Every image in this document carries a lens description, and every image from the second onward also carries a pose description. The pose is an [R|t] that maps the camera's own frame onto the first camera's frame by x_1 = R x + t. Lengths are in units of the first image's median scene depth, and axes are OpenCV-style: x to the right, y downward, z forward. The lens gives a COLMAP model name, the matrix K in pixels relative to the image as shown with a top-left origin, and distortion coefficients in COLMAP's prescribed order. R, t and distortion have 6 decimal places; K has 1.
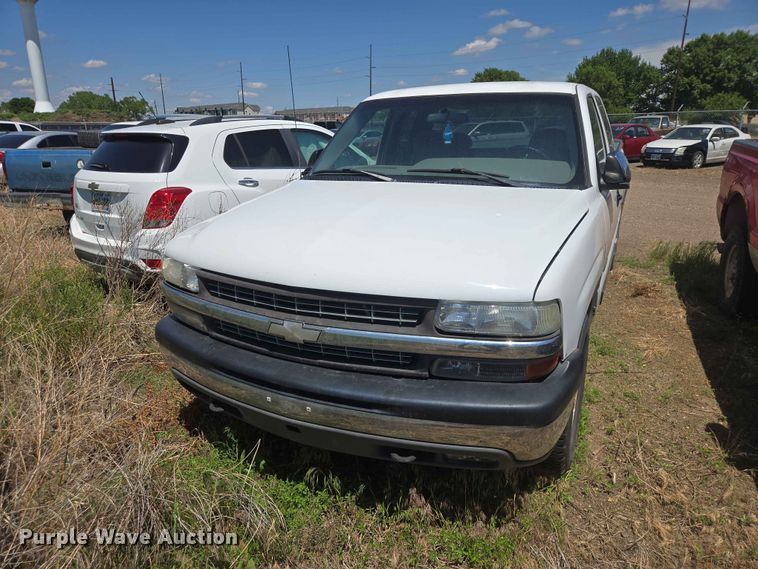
lens RADIAL K [[510.8, 0, 379.0], [0, 510.8, 284.5], [0, 0, 1]] dist [0.080503, -0.075059]
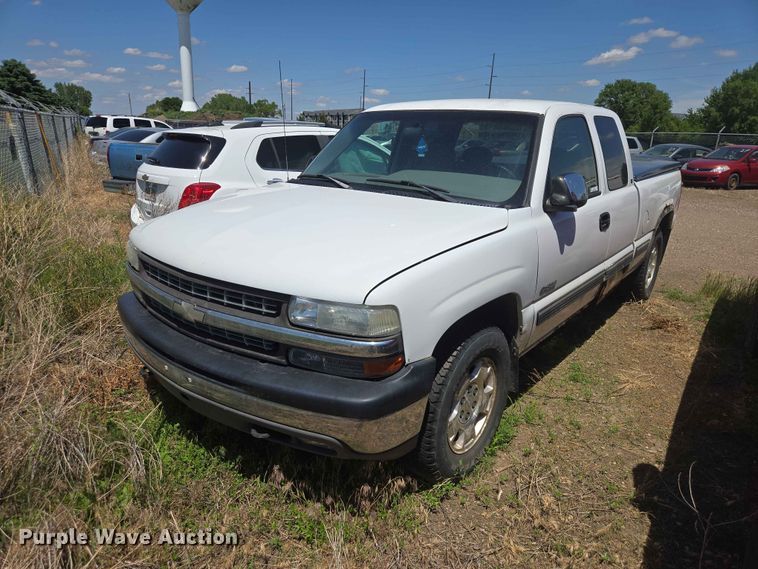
lens RADIAL K [[510.8, 0, 379.0], [0, 510.8, 284.5], [0, 0, 1]] dist [0.080503, -0.075059]
pose [[0.975207, 0.101132, -0.196833, 0.259438], [-0.103676, 0.994608, -0.002634, -0.004800], [0.195506, 0.022975, 0.980433, -0.026984]]
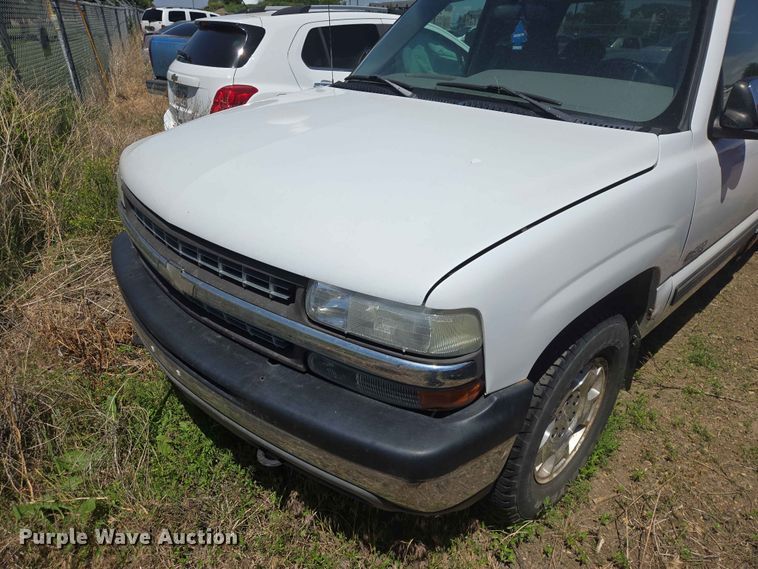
lens RADIAL K [[510.8, 0, 379.0], [0, 510.8, 284.5], [0, 0, 1]] dist [0.080503, -0.075059]
pose [[0.940963, 0.186387, -0.282574, 0.203872], [-0.138737, 0.973776, 0.180314, -0.049418], [0.308772, -0.130465, 0.942146, 0.181168]]
